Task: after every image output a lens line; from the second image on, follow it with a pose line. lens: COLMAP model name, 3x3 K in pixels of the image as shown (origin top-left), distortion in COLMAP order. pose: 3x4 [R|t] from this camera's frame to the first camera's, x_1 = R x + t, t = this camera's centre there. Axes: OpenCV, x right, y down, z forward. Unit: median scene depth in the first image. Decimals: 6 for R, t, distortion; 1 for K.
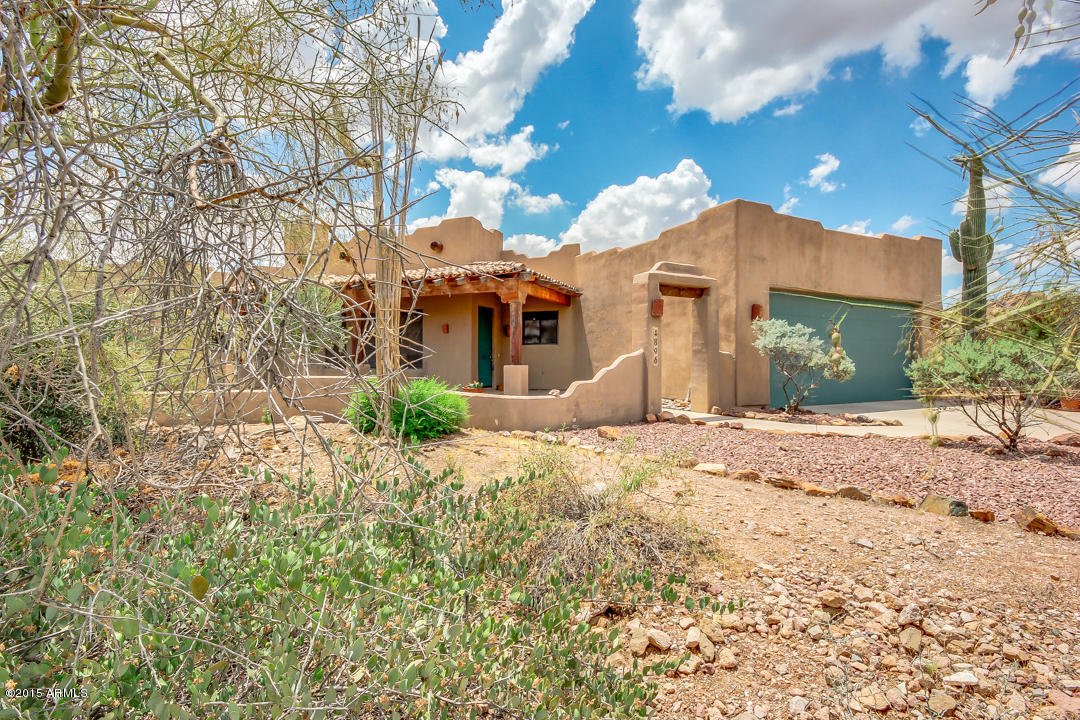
lens RADIAL K [[508.1, 0, 546.5], [0, 508.1, 359.2], [0, 0, 1]] dist [0.000856, -0.006013]
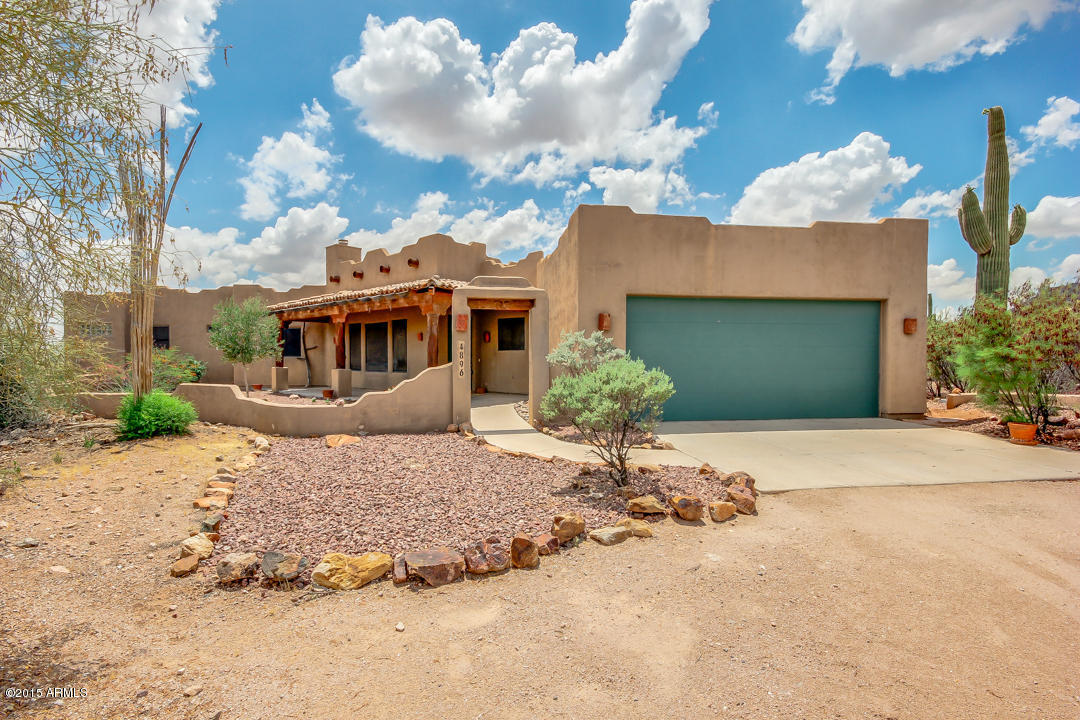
lens RADIAL K [[508.1, 0, 543.7], [0, 508.1, 356.2], [0, 0, 1]] dist [0.000856, -0.006013]
pose [[0.945981, 0.000278, -0.324223, 0.498623], [-0.000174, 1.000000, 0.000352, -0.022099], [0.324223, -0.000276, 0.945981, 0.051452]]
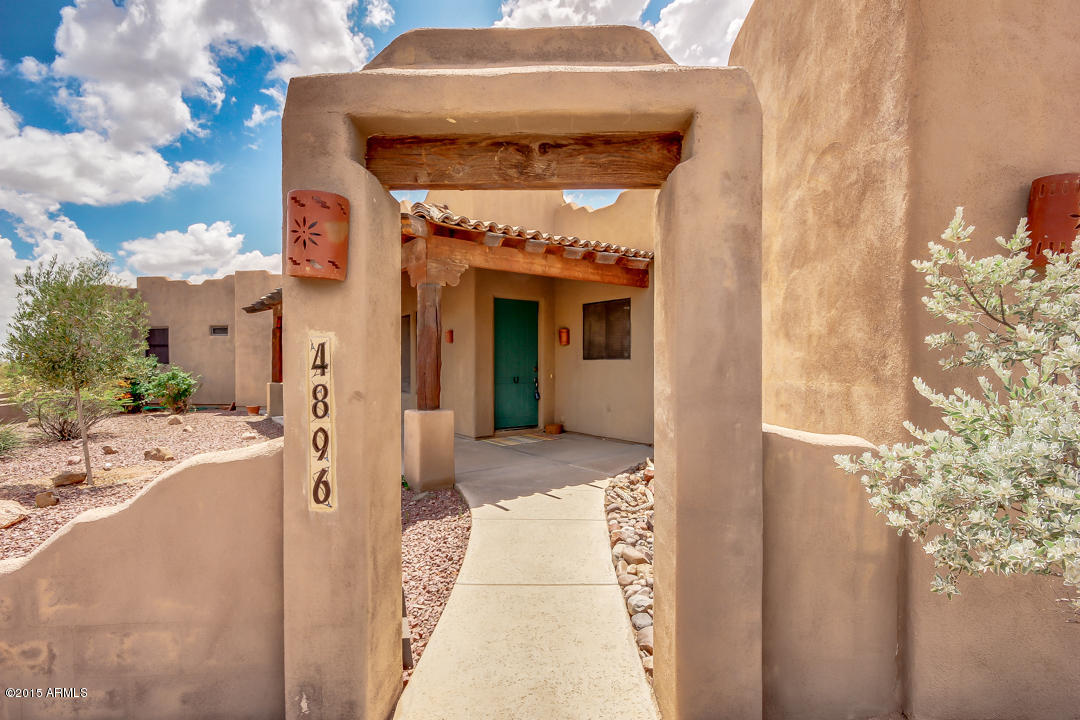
lens RADIAL K [[508.1, 0, 540.8], [0, 508.1, 363.3], [0, 0, 1]] dist [0.000856, -0.006013]
pose [[0.857493, 0.002483, -0.514490, 0.282037], [0.000006, 0.999988, 0.004837, -0.035284], [0.514496, -0.004151, 0.857483, 0.608911]]
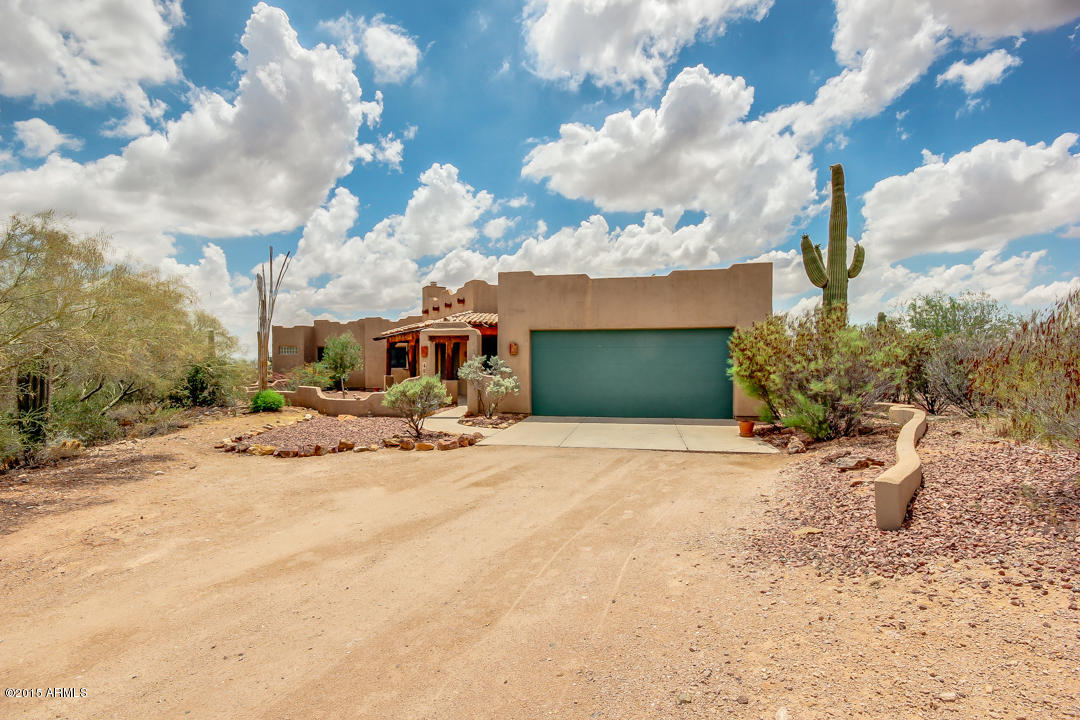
lens RADIAL K [[508.1, 0, 537.9], [0, 508.1, 364.5], [0, 0, 1]] dist [0.000856, -0.006013]
pose [[0.785004, 0.000304, -0.619491, 1.104923], [0.002772, 0.999988, 0.004003, -0.042765], [0.619485, -0.004860, 0.784994, -0.073248]]
